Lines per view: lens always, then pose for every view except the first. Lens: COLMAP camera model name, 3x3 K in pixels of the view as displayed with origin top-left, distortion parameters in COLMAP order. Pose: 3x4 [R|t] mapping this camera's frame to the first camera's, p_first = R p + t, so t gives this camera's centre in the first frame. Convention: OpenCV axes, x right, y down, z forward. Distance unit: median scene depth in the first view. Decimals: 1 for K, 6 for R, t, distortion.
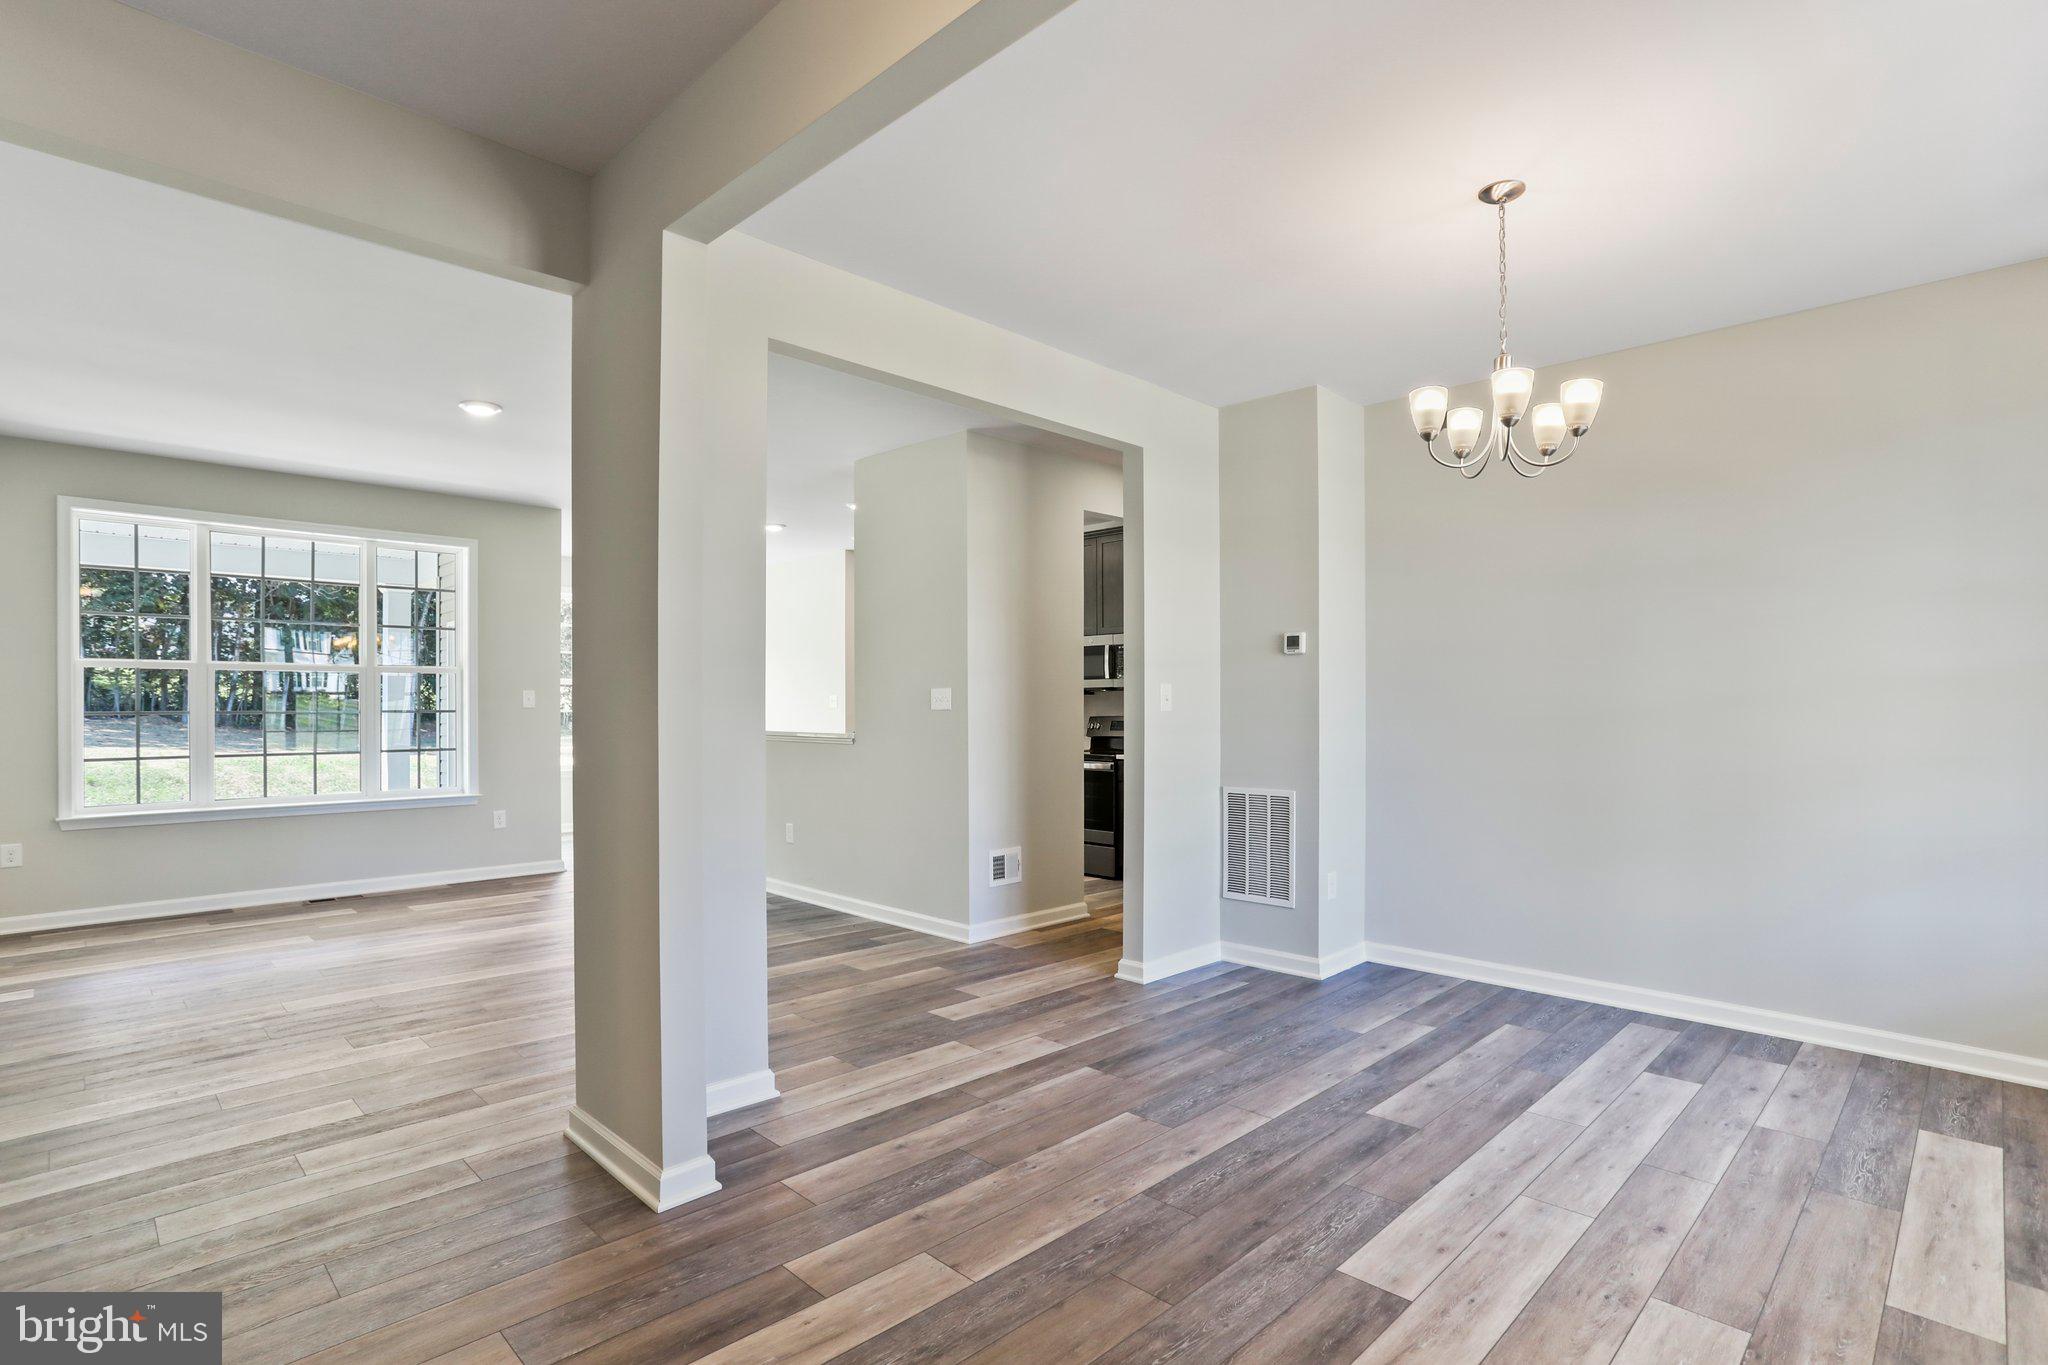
lens RADIAL K [[1005.8, 0, 1013.3], [0, 1005.8, 694.6], [0, 0, 1]] dist [-0.040161, 0.018842]
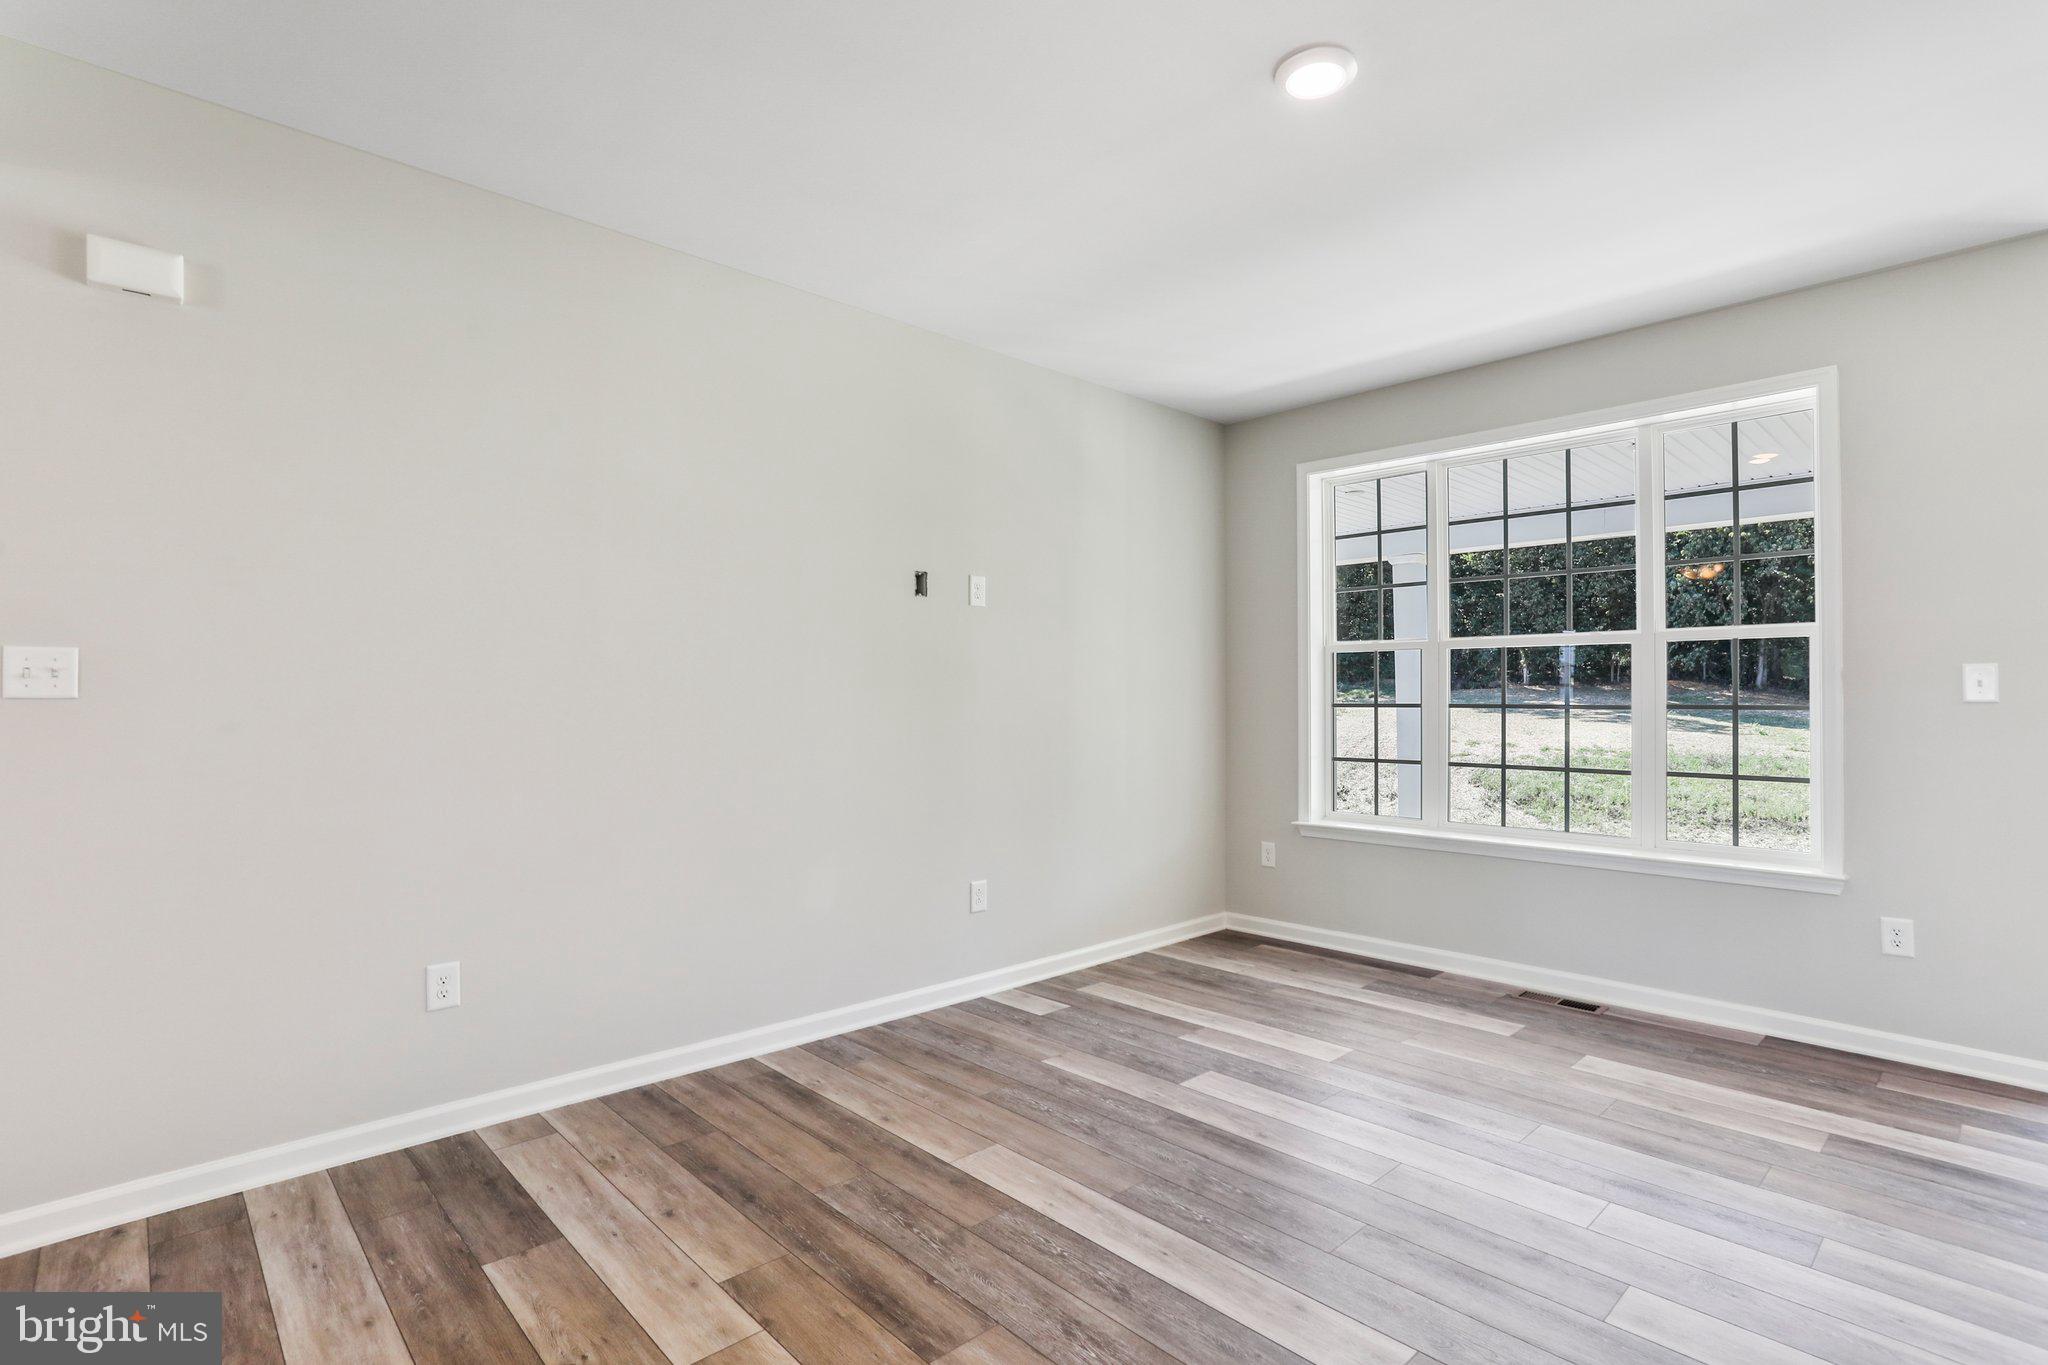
lens RADIAL K [[1005.8, 0, 1034.4], [0, 1005.8, 686.7], [0, 0, 1]] dist [-0.040161, 0.018842]
pose [[-0.020834, -0.011571, -0.999716, -0.092577], [0.012129, 0.999857, -0.011825, 0.017660], [0.999709, -0.012372, -0.020690, 1.590328]]
